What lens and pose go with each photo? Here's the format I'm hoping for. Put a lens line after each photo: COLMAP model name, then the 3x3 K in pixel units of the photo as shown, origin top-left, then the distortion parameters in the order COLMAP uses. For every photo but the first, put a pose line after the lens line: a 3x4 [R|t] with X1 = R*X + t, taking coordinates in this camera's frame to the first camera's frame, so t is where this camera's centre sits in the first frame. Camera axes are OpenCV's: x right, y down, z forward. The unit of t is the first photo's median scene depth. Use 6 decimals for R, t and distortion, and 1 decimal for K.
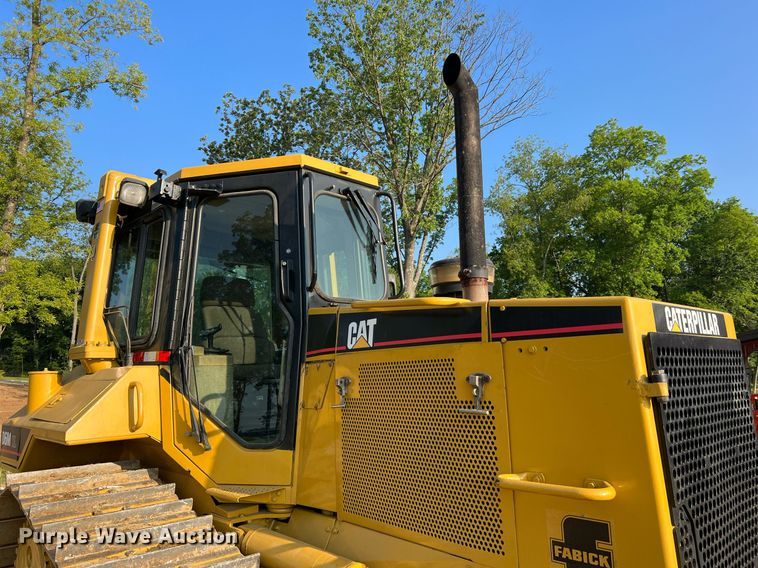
lens RADIAL K [[557.1, 0, 379.0], [0, 557.1, 284.0], [0, 0, 1]] dist [0.038568, -0.000033]
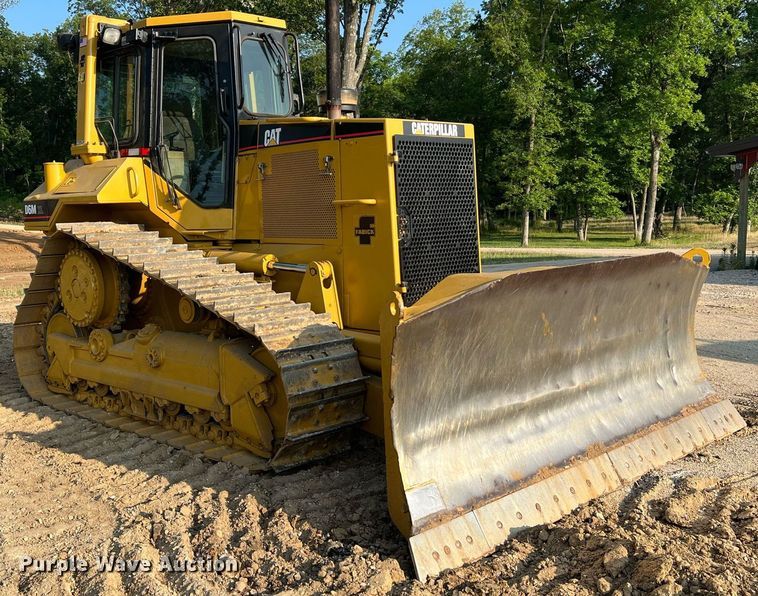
lens RADIAL K [[836.5, 0, 302.8], [0, 836.5, 296.5], [0, 0, 1]] dist [0.127516, -0.244580]
pose [[0.999899, 0.004270, -0.013524, 0.080715], [-0.000564, 0.964807, 0.262958, -0.095033], [0.014171, -0.262923, 0.964713, -1.324434]]
